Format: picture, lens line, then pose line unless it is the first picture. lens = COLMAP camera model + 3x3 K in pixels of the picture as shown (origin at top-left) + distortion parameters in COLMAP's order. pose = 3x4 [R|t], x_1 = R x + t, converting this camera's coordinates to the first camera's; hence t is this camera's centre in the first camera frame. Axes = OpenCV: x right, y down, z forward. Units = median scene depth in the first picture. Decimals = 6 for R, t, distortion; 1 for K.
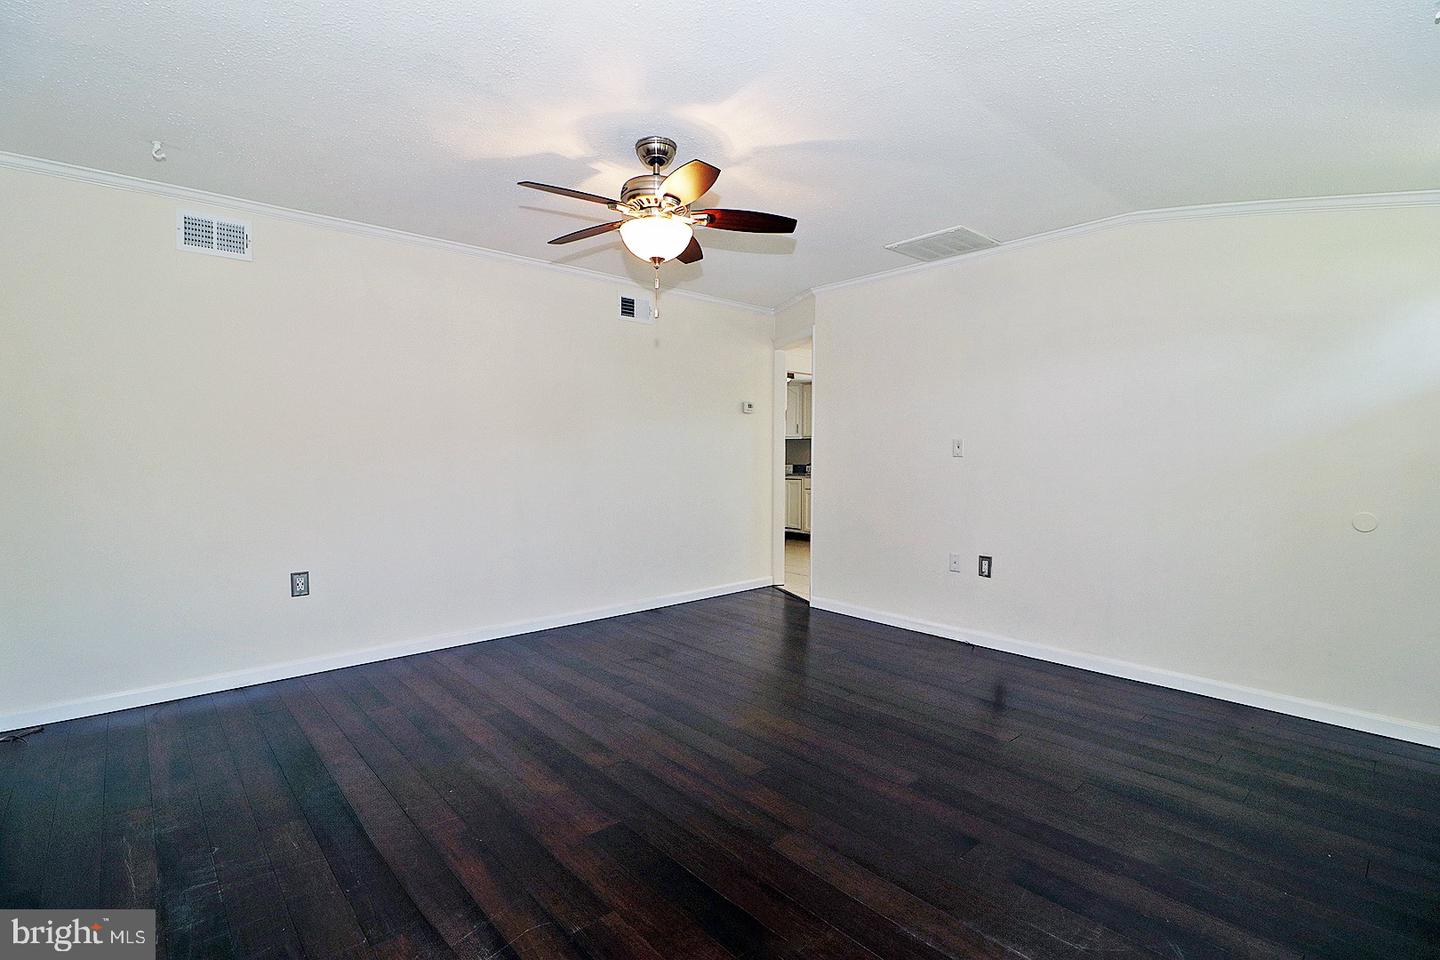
lens RADIAL K [[674.1, 0, 720.0], [0, 674.1, 480.0], [0, 0, 1]] dist [-0.024496, -0.015220]
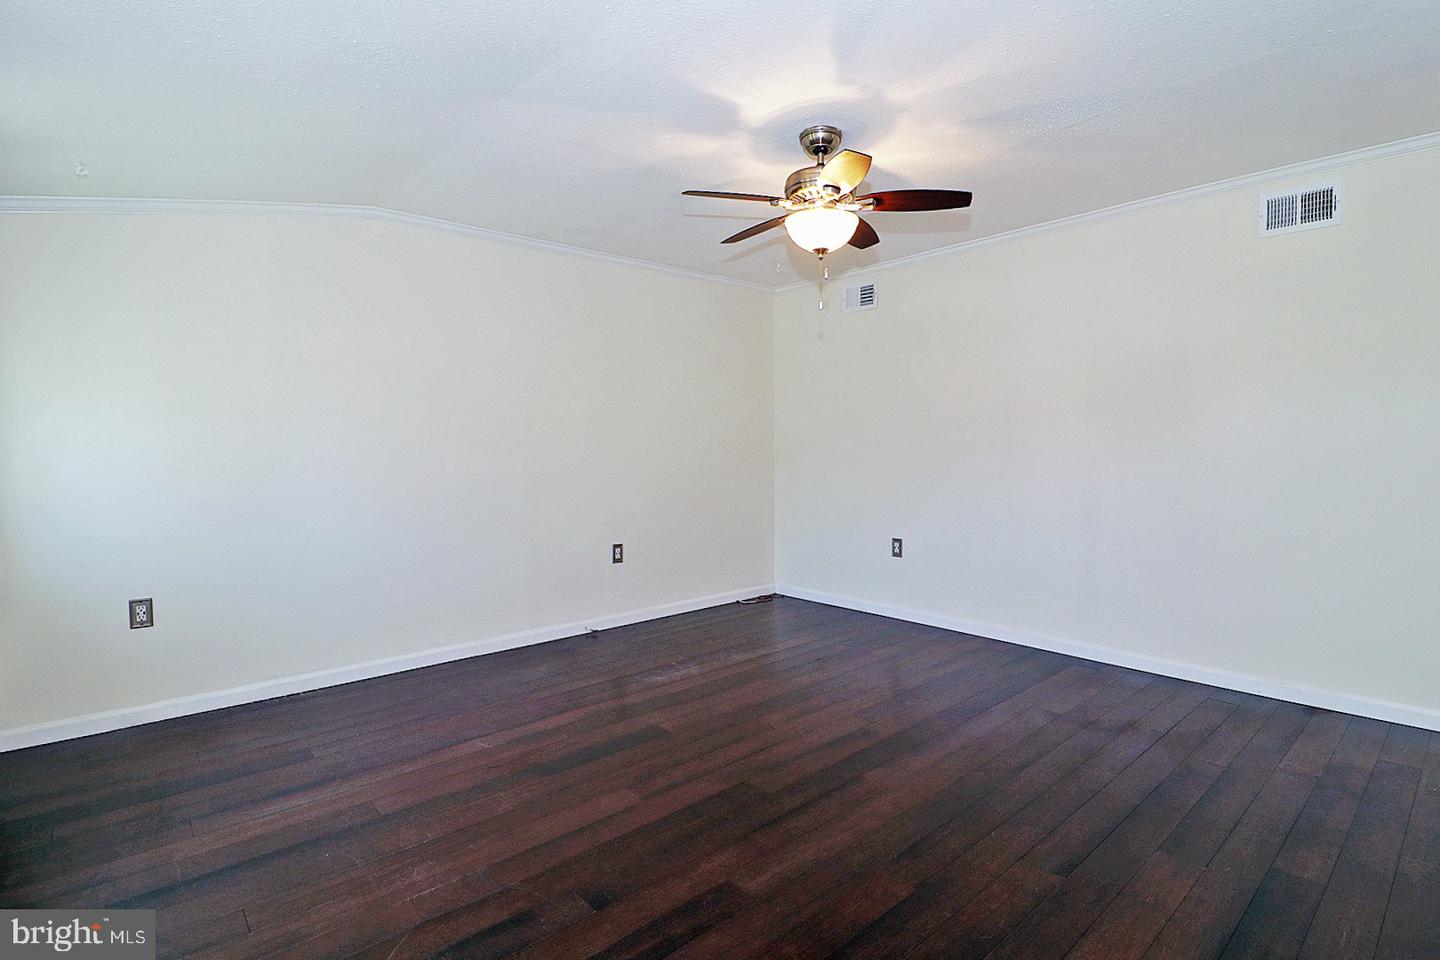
lens RADIAL K [[687.2, 0, 716.7], [0, 687.2, 478.1], [0, 0, 1]] dist [0.001846, -0.012690]
pose [[-0.020923, 0.044993, -0.998768, 0.926982], [-0.035870, 0.998310, 0.045724, -0.036759], [0.999137, 0.036782, -0.019274, 0.876015]]
